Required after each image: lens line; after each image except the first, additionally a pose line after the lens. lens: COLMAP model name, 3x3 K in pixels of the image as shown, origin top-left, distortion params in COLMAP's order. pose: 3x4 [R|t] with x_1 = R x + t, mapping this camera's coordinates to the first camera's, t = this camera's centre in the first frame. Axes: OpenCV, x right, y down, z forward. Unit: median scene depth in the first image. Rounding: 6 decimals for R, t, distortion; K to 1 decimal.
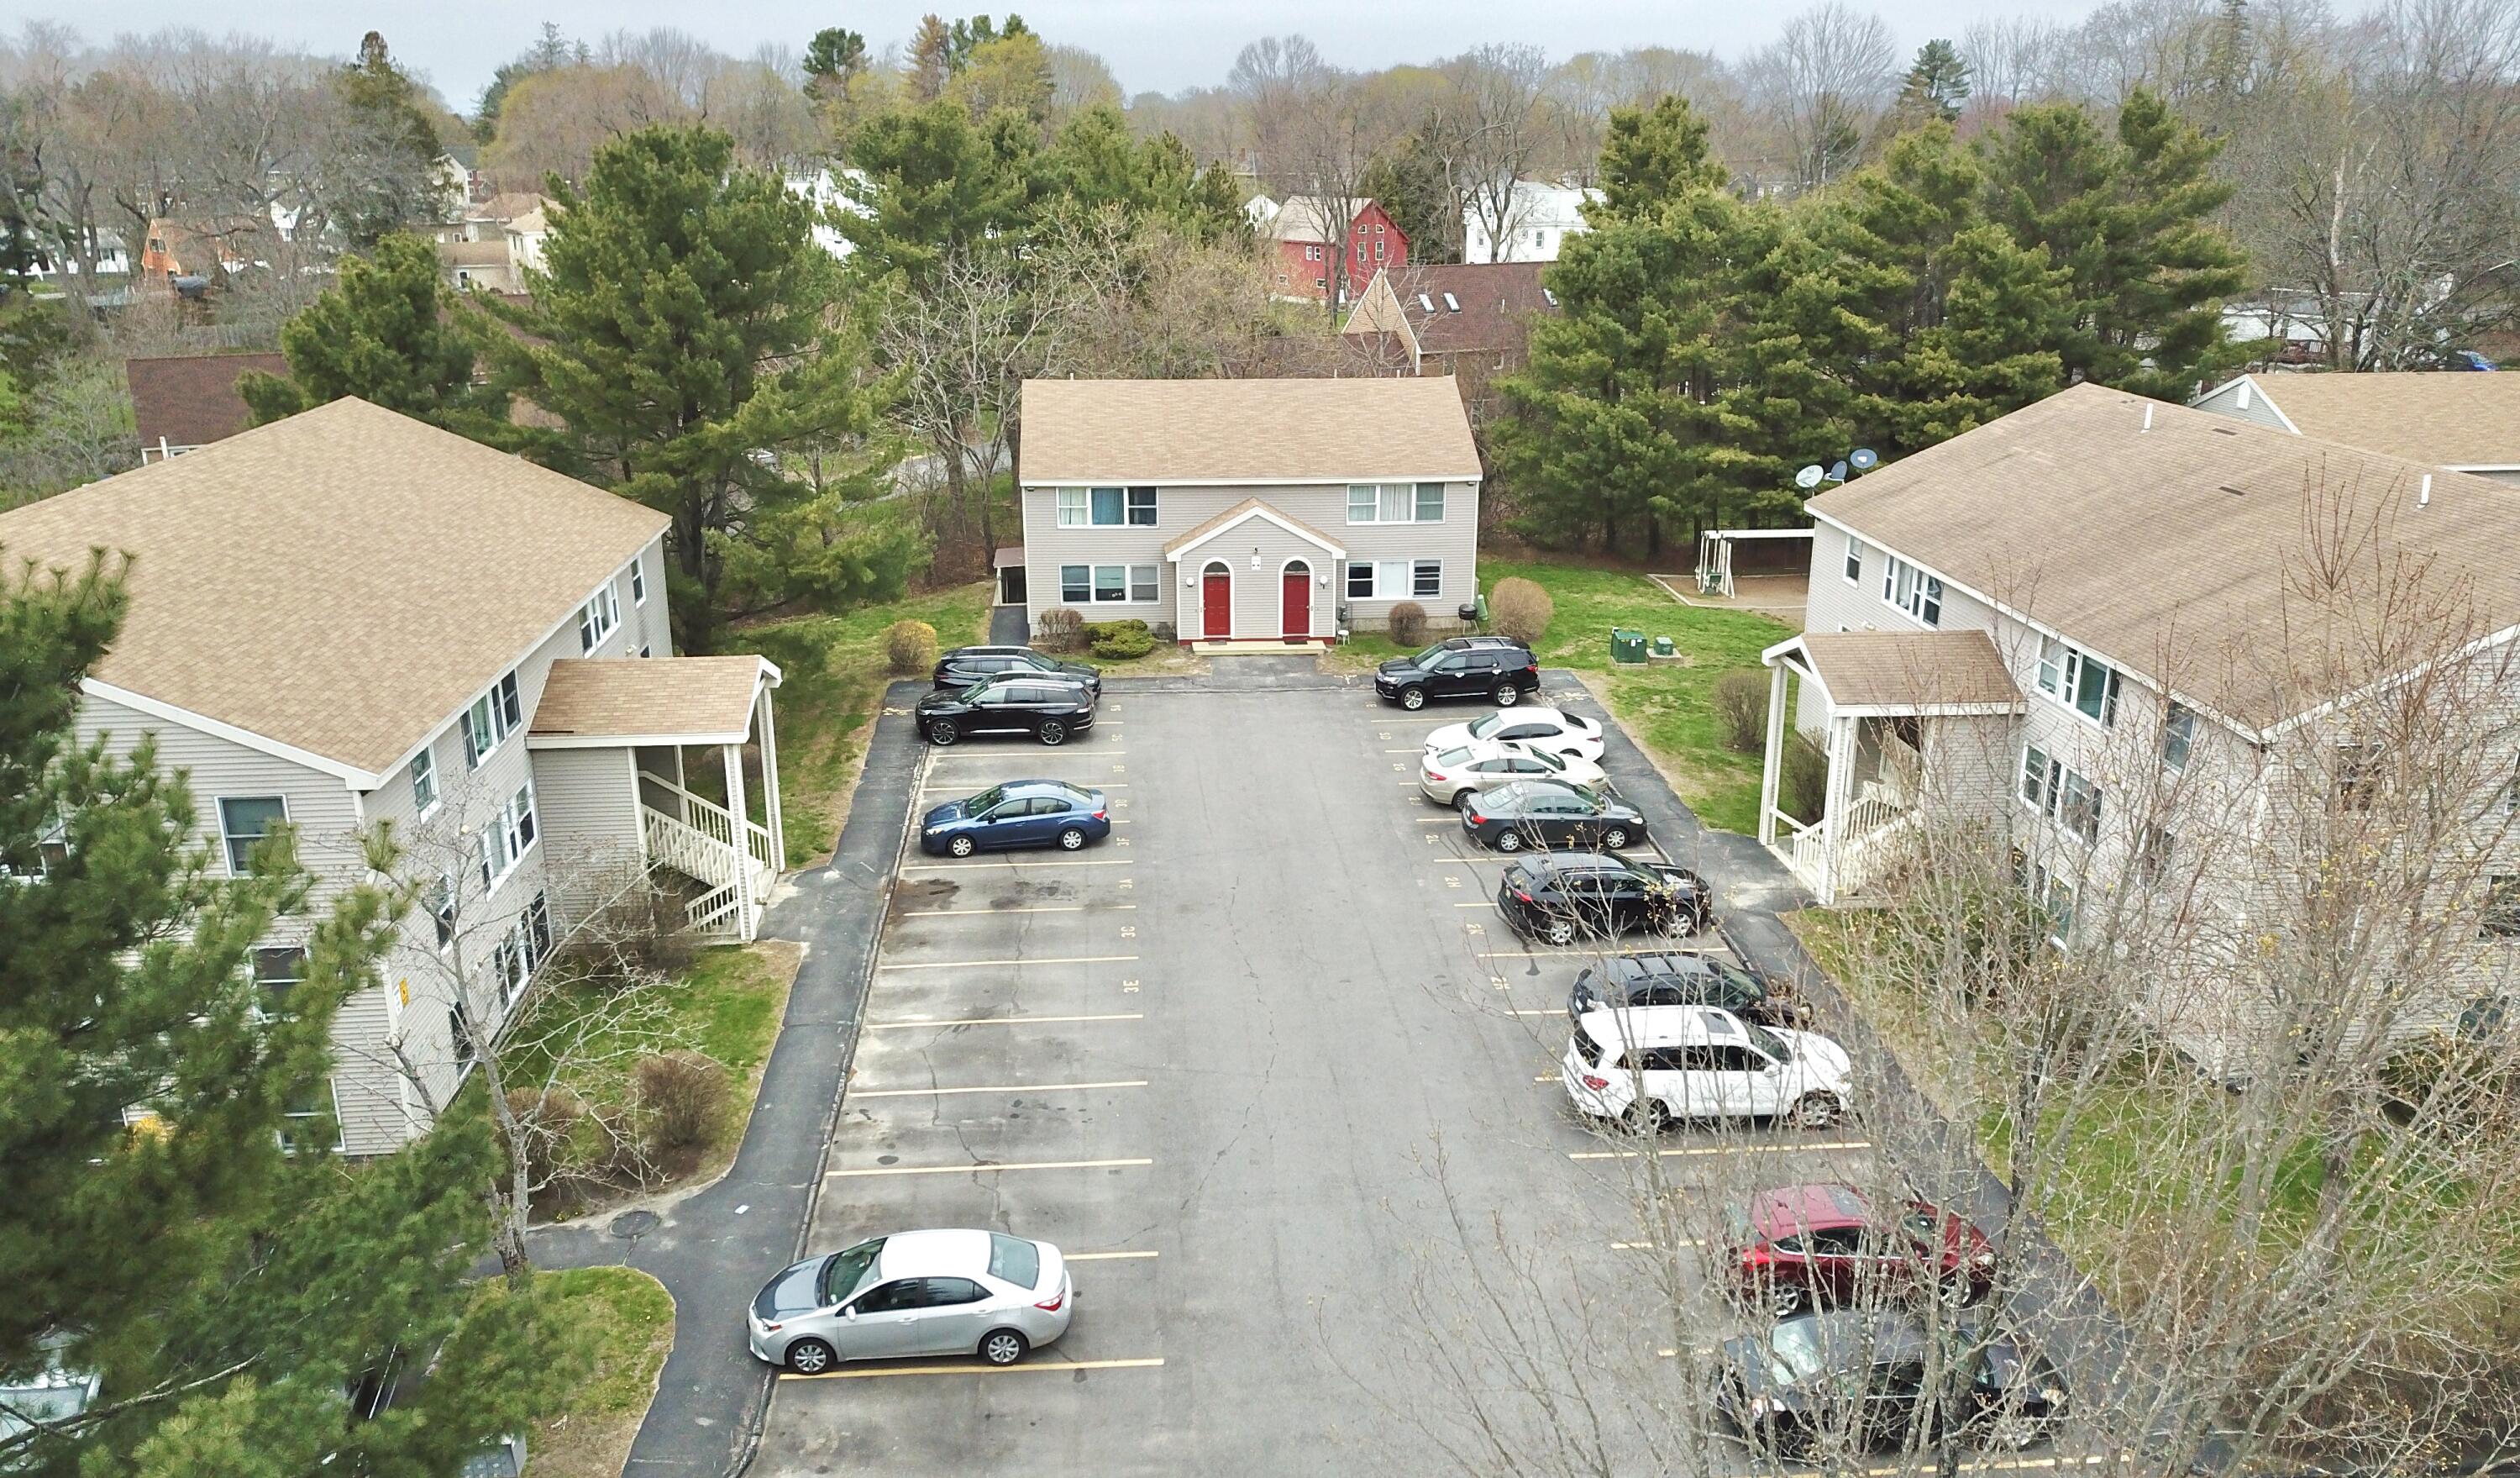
lens RADIAL K [[1938.8, 0, 1260.0], [0, 1938.8, 739.0], [0, 0, 1]] dist [0.002225, -0.000112]
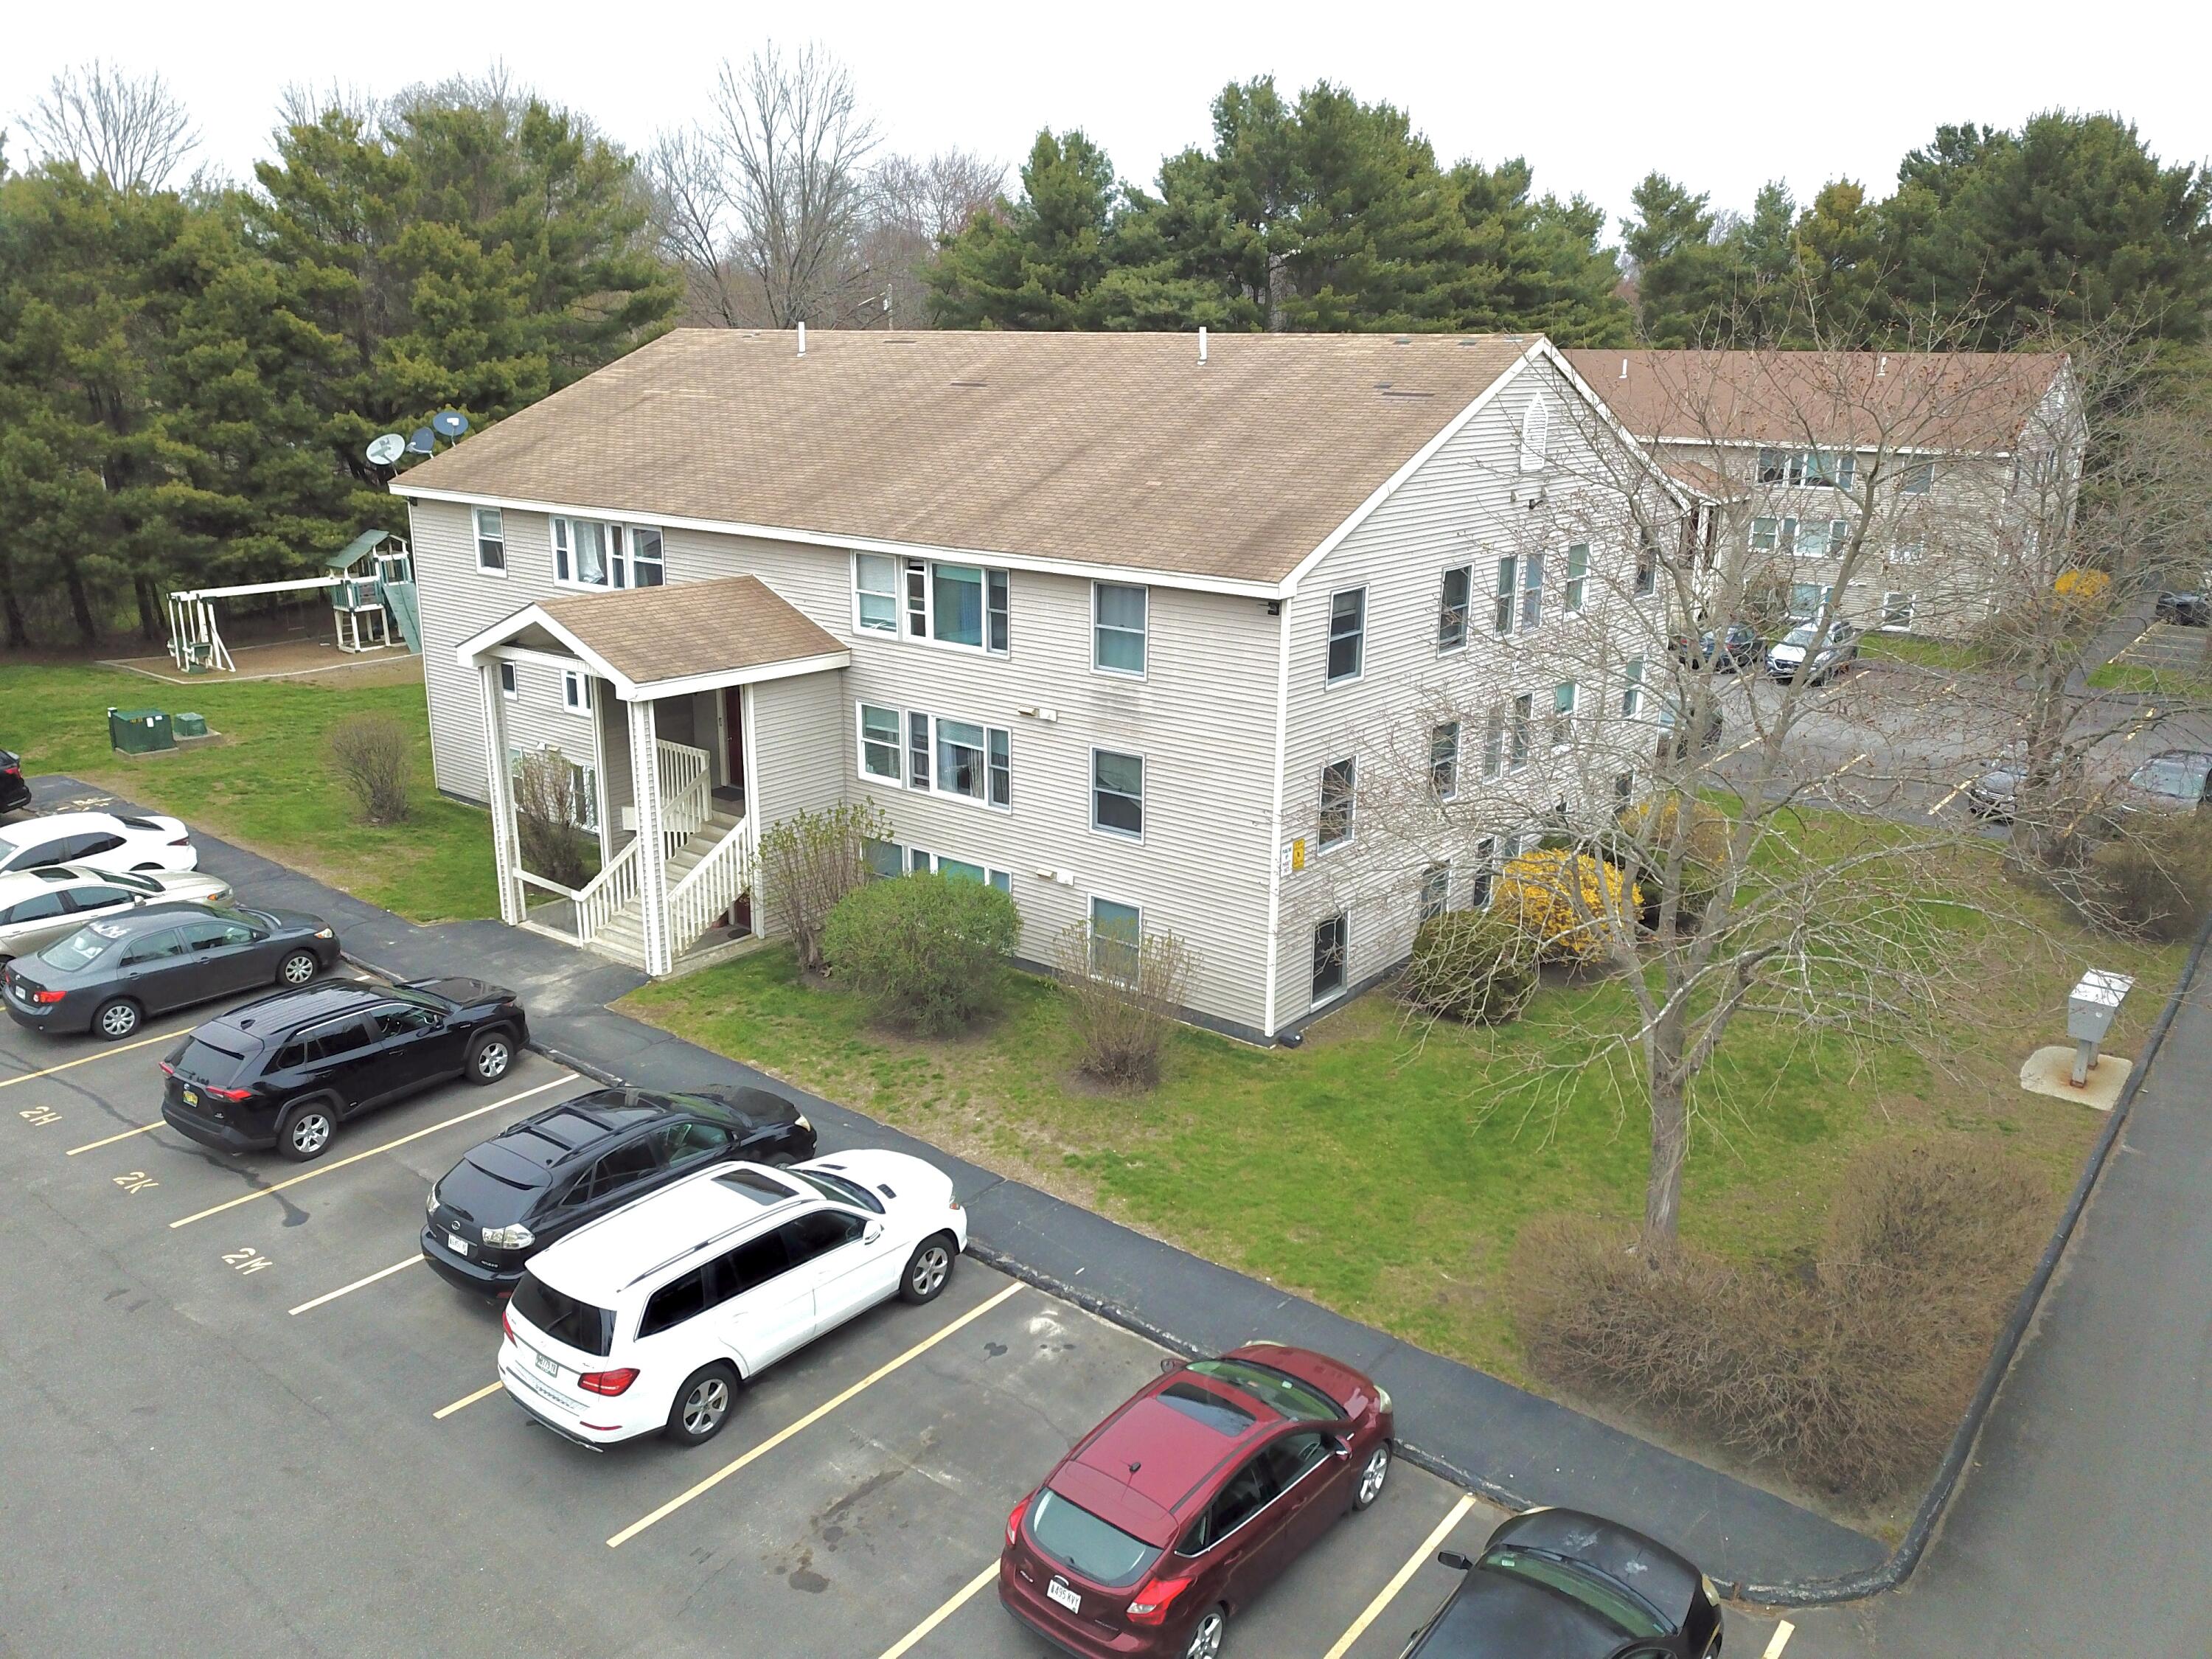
lens RADIAL K [[1710.2, 0, 1106.1], [0, 1710.2, 800.4], [0, 0, 1]] dist [0.029041, -0.009954]
pose [[0.688361, -0.183265, 0.701835, -0.019232], [0.204825, 0.977291, 0.054301, 0.019843], [-0.695849, 0.106375, 0.710266, 0.388490]]
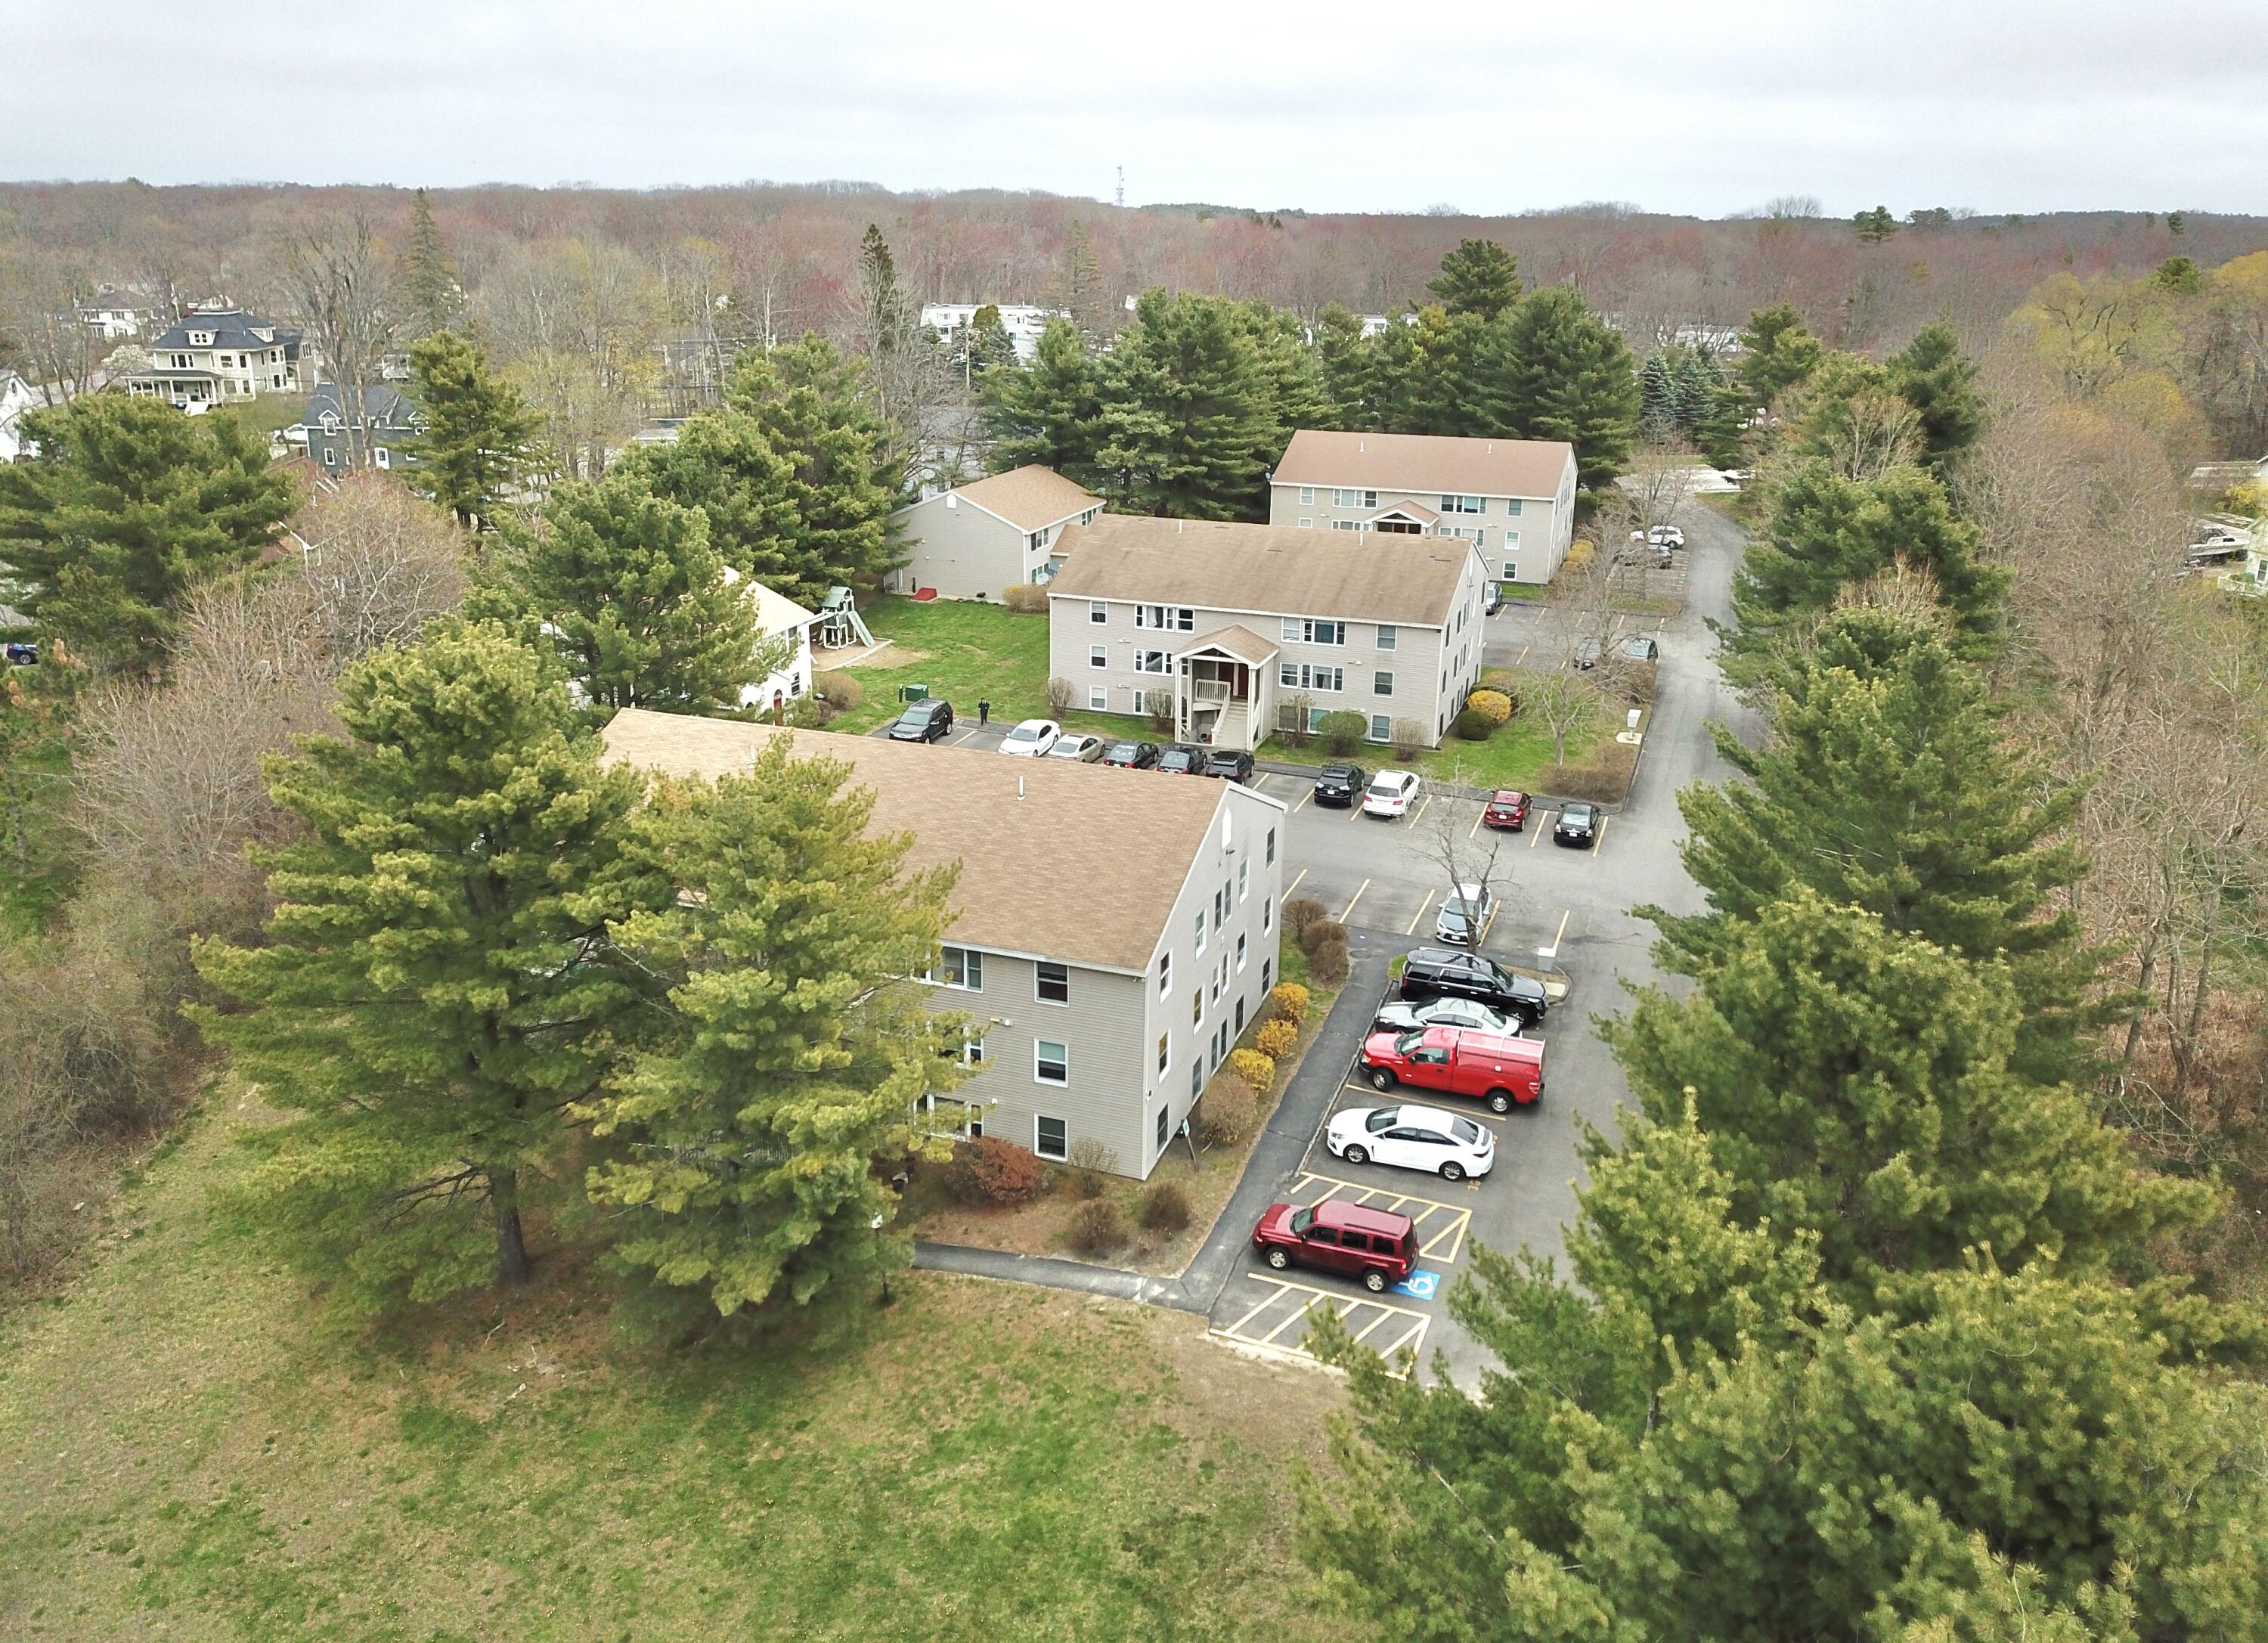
lens RADIAL K [[1807.6, 0, 1126.6], [0, 1807.6, 734.6], [0, 0, 1]] dist [0.073303, -0.139661]
pose [[0.430994, -0.252400, 0.866336, -1.448814], [0.259290, 0.954234, 0.149015, -0.259766], [-0.864299, 0.160407, 0.476714, 0.084433]]
